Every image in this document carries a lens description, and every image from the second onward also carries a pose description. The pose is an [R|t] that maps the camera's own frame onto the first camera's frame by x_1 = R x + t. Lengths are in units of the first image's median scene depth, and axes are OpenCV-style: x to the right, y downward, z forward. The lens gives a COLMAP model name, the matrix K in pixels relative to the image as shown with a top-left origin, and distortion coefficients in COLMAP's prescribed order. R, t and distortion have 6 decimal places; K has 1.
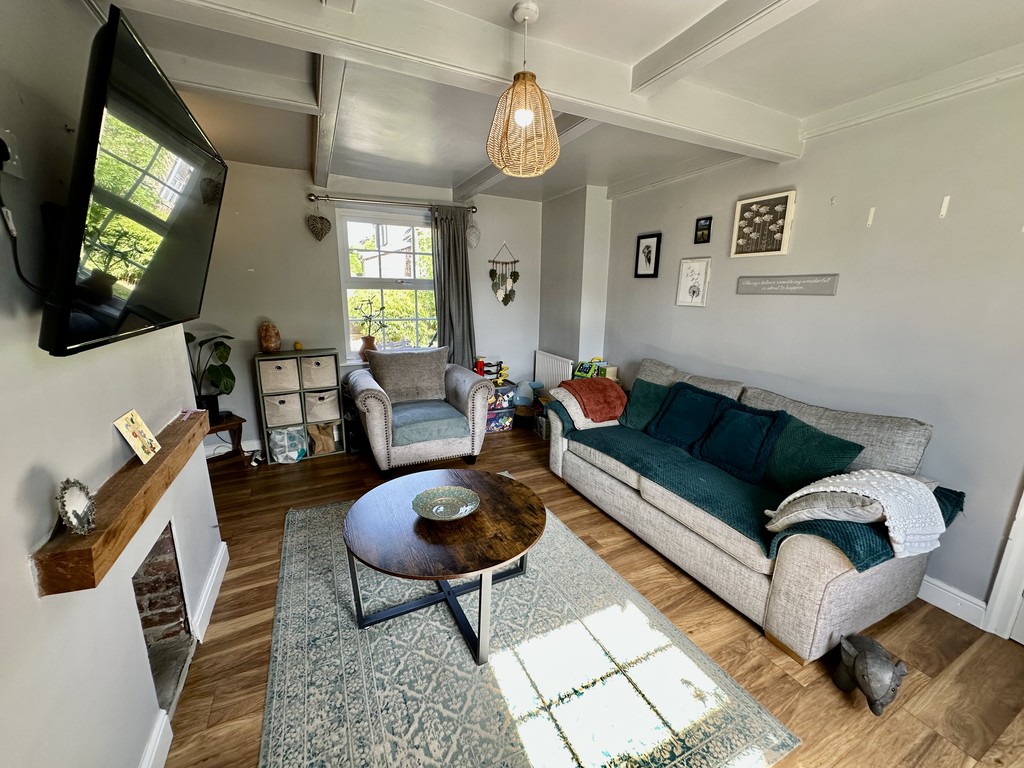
lens RADIAL K [[408.8, 0, 511.7], [0, 408.8, 383.5], [0, 0, 1]] dist [-0.003881, 0.000638]
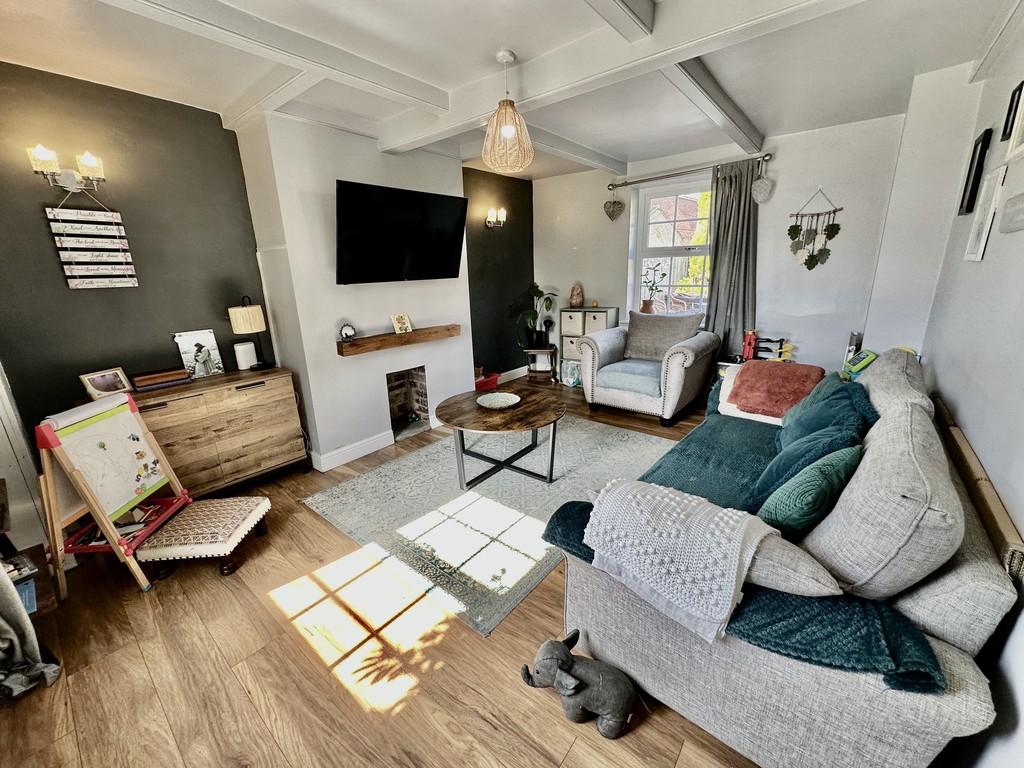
lens RADIAL K [[408.8, 0, 509.6], [0, 408.8, 384.1], [0, 0, 1]] dist [-0.003881, 0.000638]
pose [[0.417979, 0.222582, -0.880767, 0.798592], [-0.165349, 0.971966, 0.167160, -0.018771], [0.893282, 0.075765, 0.443065, 0.239273]]
